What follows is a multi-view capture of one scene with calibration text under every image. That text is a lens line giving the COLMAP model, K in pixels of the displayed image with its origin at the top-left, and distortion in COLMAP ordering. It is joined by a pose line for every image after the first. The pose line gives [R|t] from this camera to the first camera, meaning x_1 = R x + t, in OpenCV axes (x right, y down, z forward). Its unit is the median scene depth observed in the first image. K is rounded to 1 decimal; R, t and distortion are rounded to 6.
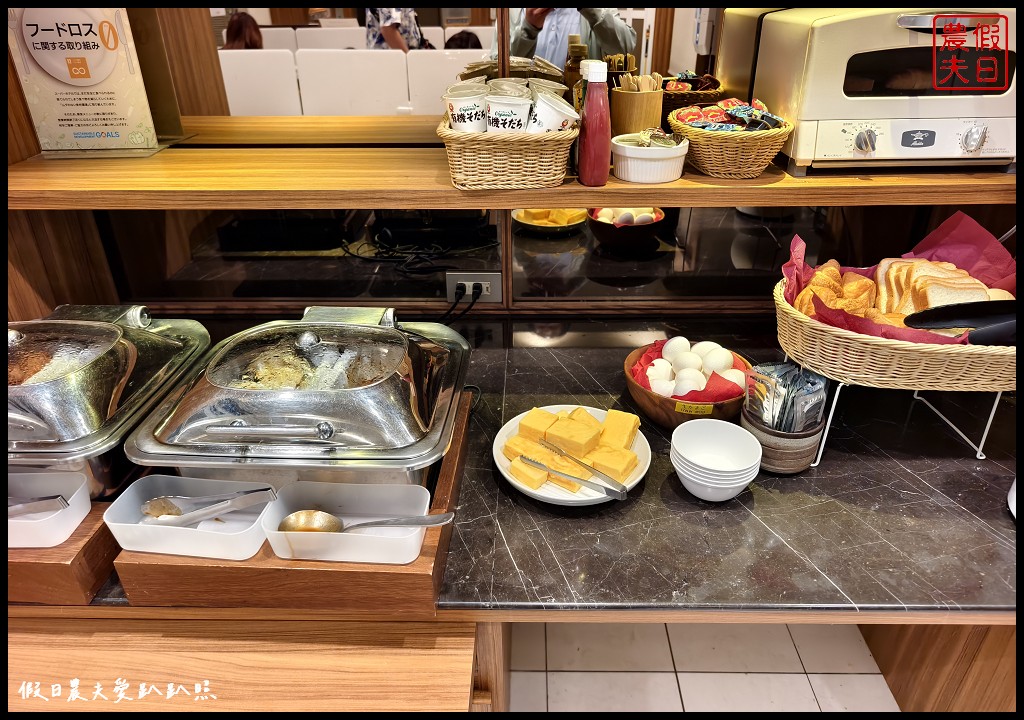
lens RADIAL K [[678.0, 0, 513.1], [0, 678.0, 357.9], [0, 0, 1]] dist [-0.011525, -0.008793]
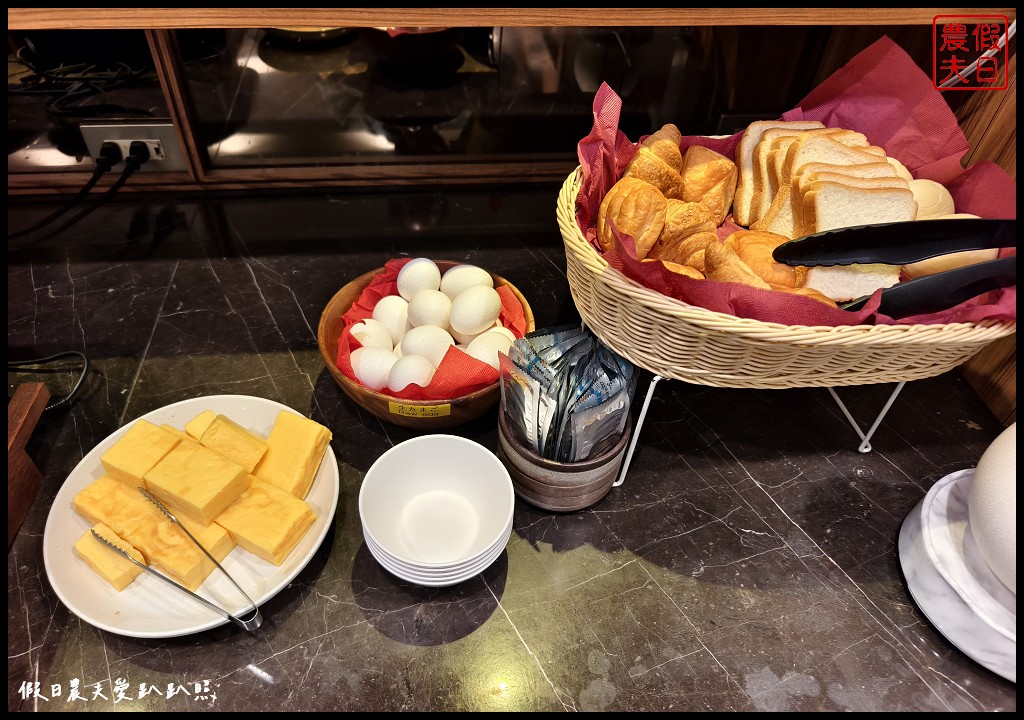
lens RADIAL K [[678.0, 0, 505.3], [0, 678.0, 360.3], [0, 0, 1]] dist [-0.011525, -0.008793]
pose [[0.988978, -0.060286, 0.135237, 0.265337], [0.018634, 0.956772, 0.290242, -0.133492], [-0.146888, -0.284523, 0.947349, 0.453208]]
